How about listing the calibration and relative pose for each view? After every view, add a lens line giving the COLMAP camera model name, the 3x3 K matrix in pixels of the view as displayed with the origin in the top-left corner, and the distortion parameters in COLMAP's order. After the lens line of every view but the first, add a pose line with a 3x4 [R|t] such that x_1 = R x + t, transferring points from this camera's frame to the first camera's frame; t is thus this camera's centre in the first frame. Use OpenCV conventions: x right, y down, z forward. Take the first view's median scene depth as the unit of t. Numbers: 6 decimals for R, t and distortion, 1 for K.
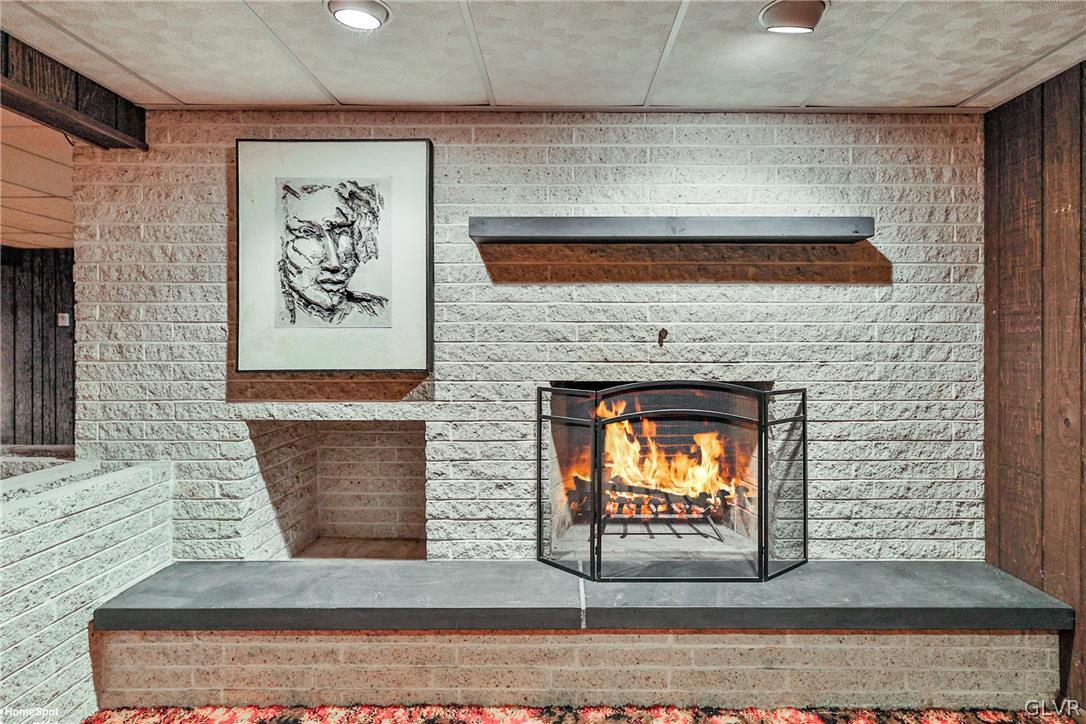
lens RADIAL K [[532.2, 0, 544.6], [0, 532.2, 362.2], [0, 0, 1]] dist [0.001154, -0.002726]
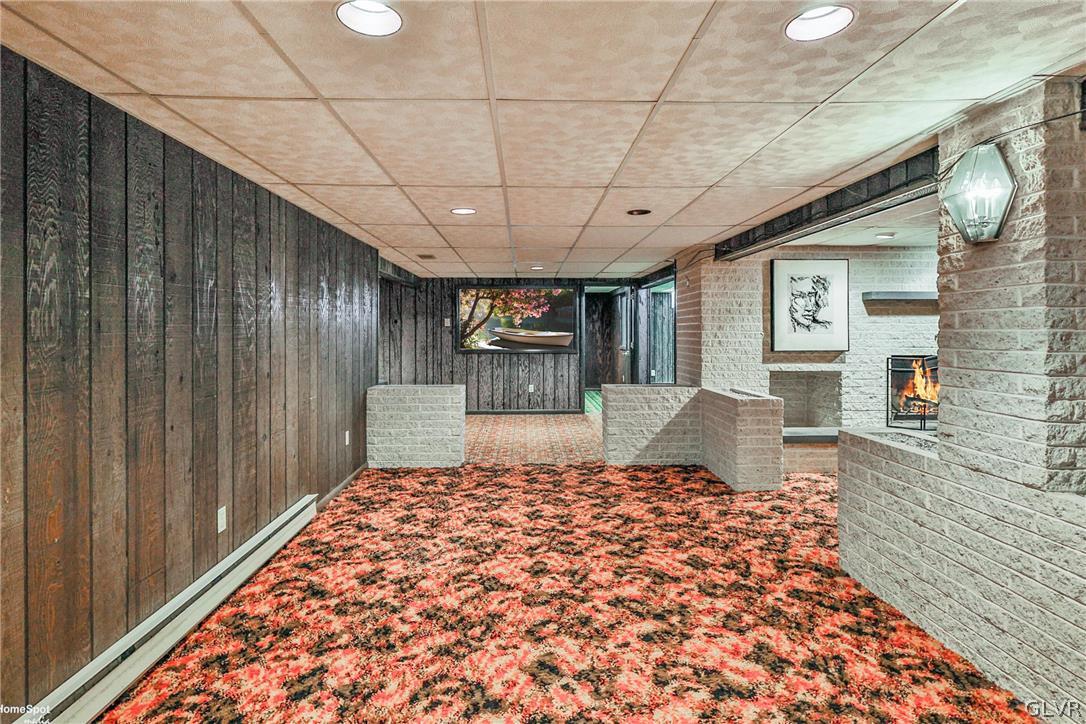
lens RADIAL K [[532.2, 0, 513.6], [0, 532.2, 351.3], [0, 0, 1]] dist [0.001154, -0.002726]
pose [[0.999834, -0.000158, 0.018213, -1.803244], [0.000161, 1.000000, -0.000130, 0.018175], [-0.018213, 0.000133, 0.999834, -1.457013]]
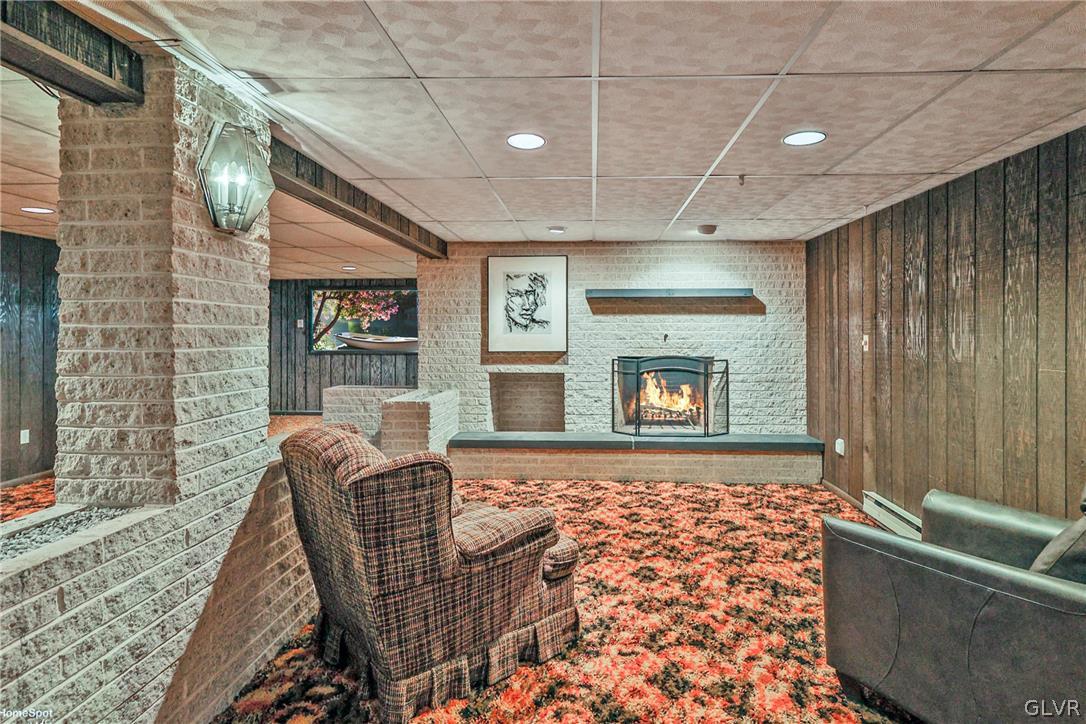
lens RADIAL K [[532.2, 0, 546.9], [0, 532.2, 345.7], [0, 0, 1]] dist [0.001154, -0.002726]
pose [[0.998735, 0.000542, -0.050290, -0.183049], [-0.001303, 0.999885, -0.015102, 0.025109], [0.050276, 0.015149, 0.998620, -1.363570]]
